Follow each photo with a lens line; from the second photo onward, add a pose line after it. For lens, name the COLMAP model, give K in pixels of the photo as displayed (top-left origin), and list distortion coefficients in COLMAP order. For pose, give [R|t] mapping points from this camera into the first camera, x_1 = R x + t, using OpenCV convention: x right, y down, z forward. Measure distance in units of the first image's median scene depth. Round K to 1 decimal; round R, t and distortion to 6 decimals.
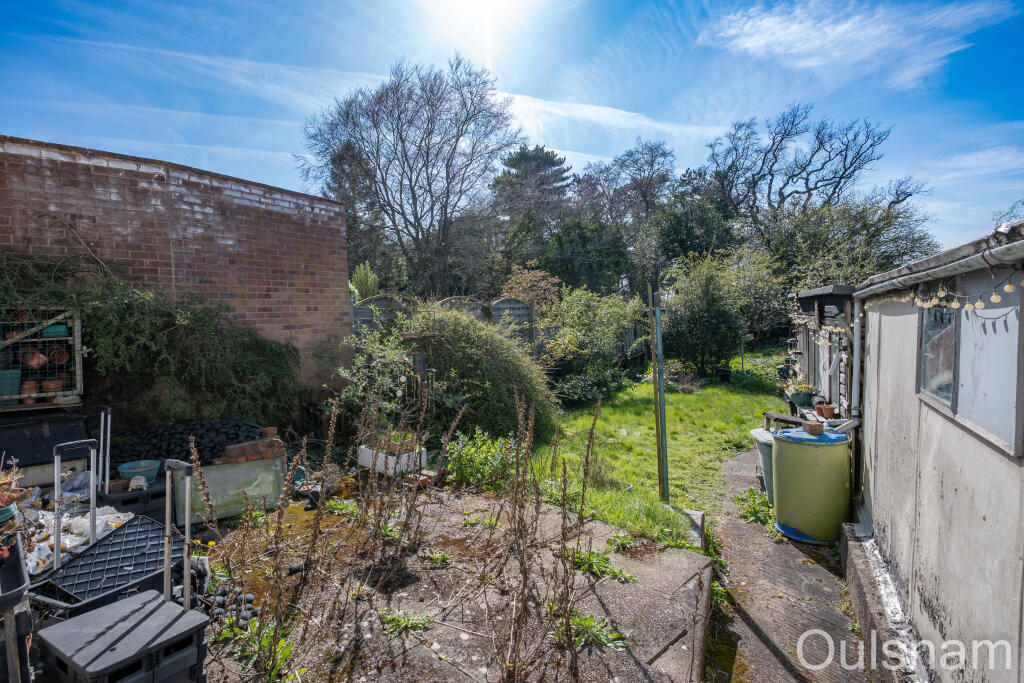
lens RADIAL K [[524.0, 0, 512.0], [0, 524.0, 341.5], [0, 0, 1]] dist [-0.002128, -0.000402]
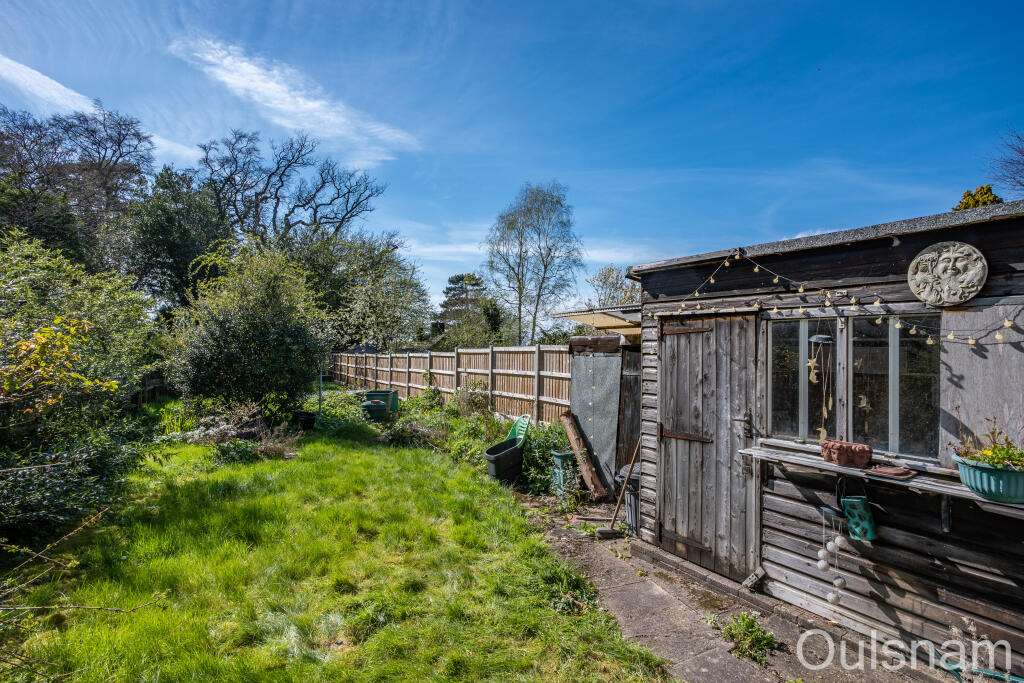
lens RADIAL K [[524.0, 0, 512.0], [0, 524.0, 341.5], [0, 0, 1]] dist [-0.002128, -0.000402]
pose [[0.585245, 0.056749, 0.808869, 0.009856], [0.011781, 0.996848, -0.078461, 0.006863], [-0.810771, 0.055449, 0.582731, 0.136135]]
